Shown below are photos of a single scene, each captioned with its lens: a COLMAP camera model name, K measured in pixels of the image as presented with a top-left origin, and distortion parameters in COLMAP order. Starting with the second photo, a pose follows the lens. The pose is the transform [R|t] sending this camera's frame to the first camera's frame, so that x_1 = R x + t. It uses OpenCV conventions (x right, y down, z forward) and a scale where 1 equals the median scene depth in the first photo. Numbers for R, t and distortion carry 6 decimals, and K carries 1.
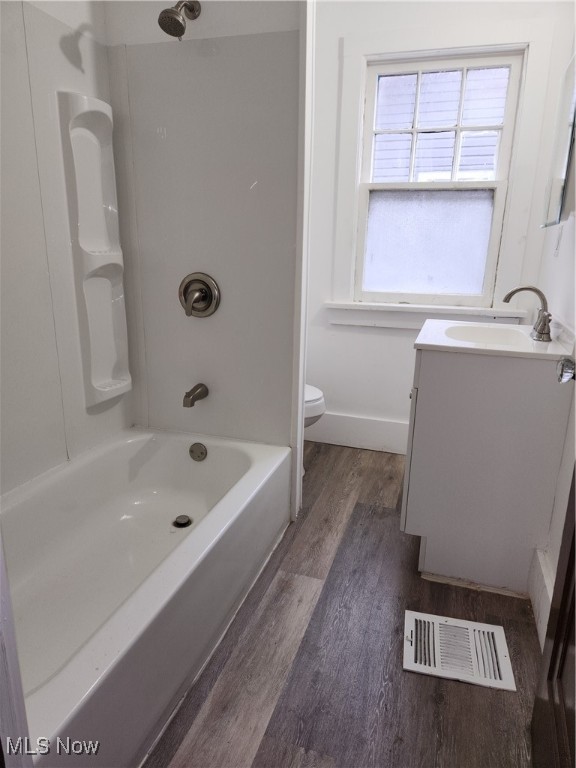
lens RADIAL K [[508.0, 0, 293.0], [0, 508.0, 387.5], [0, 0, 1]] dist [0.065977, -0.076462]
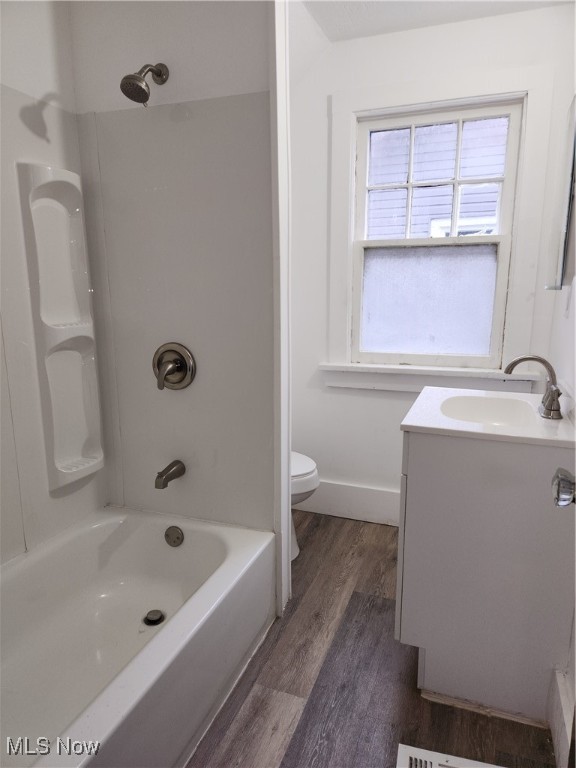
lens RADIAL K [[508.0, 0, 293.0], [0, 508.0, 387.5], [0, 0, 1]] dist [0.065977, -0.076462]
pose [[0.998495, -0.012637, -0.053364, 0.079472], [0.008468, 0.996946, -0.077633, -0.066644], [0.054182, 0.077064, 0.995553, 0.088676]]
